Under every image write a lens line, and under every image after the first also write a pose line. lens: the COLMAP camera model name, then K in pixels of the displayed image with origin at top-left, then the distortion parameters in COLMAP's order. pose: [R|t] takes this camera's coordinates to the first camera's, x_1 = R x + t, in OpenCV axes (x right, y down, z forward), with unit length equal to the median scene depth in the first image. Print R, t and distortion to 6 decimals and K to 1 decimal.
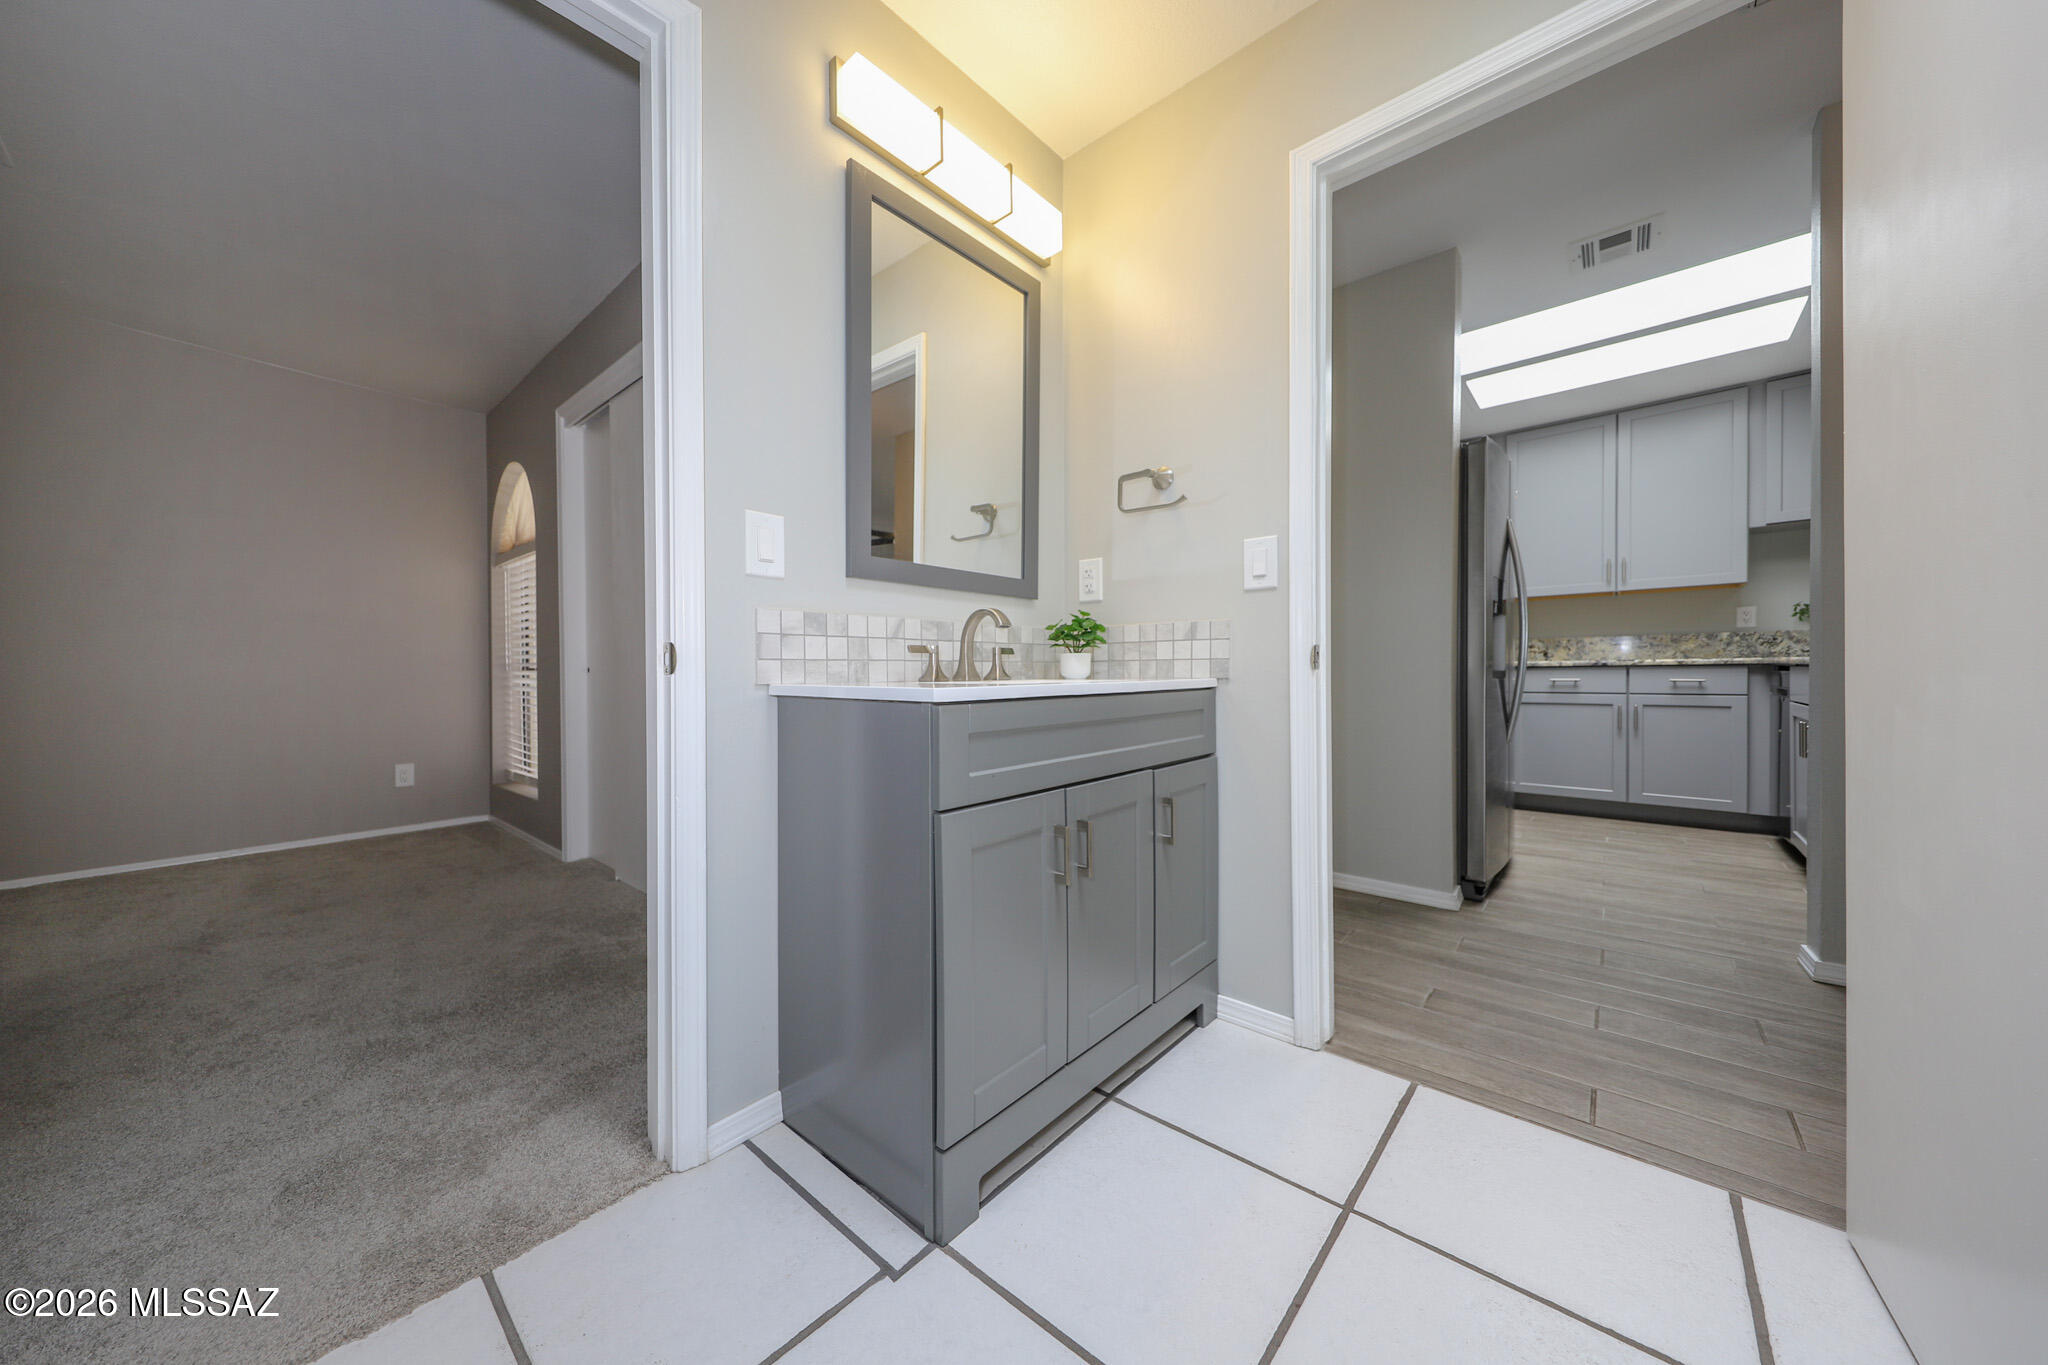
lens RADIAL K [[700.7, 0, 985.1], [0, 700.7, 676.2], [0, 0, 1]] dist [-0.000523, -0.000159]
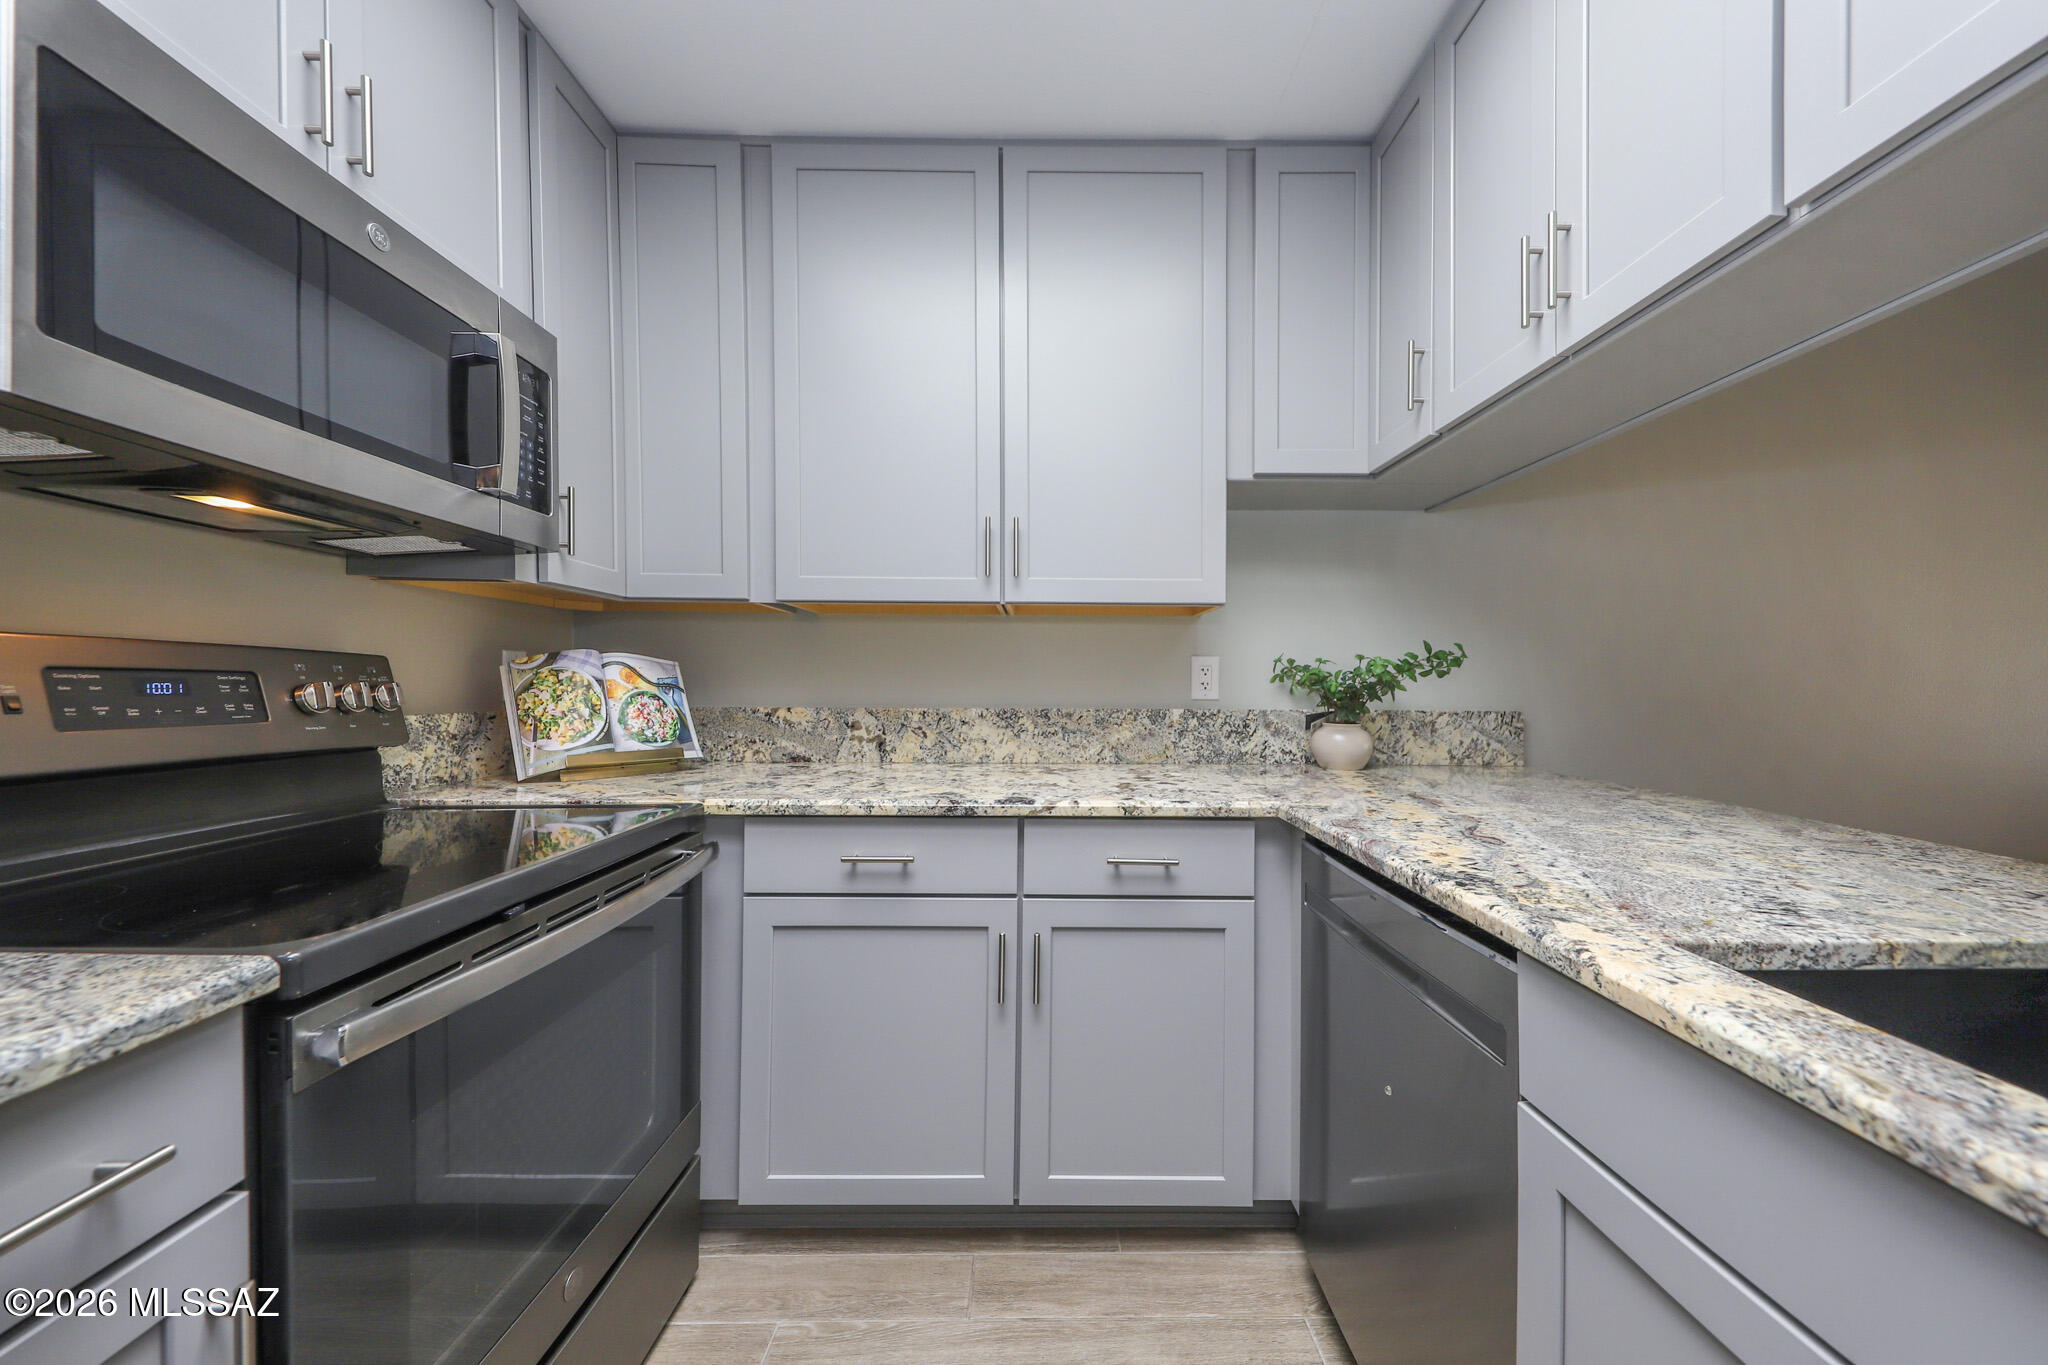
lens RADIAL K [[700.7, 0, 1034.7], [0, 700.7, 682.5], [0, 0, 1]] dist [-0.000523, -0.000159]
pose [[0.734096, 0.014757, 0.678886, 0.657846], [-0.008315, 0.999884, -0.012743, -0.072869], [-0.678995, 0.003710, 0.734133, 0.709853]]
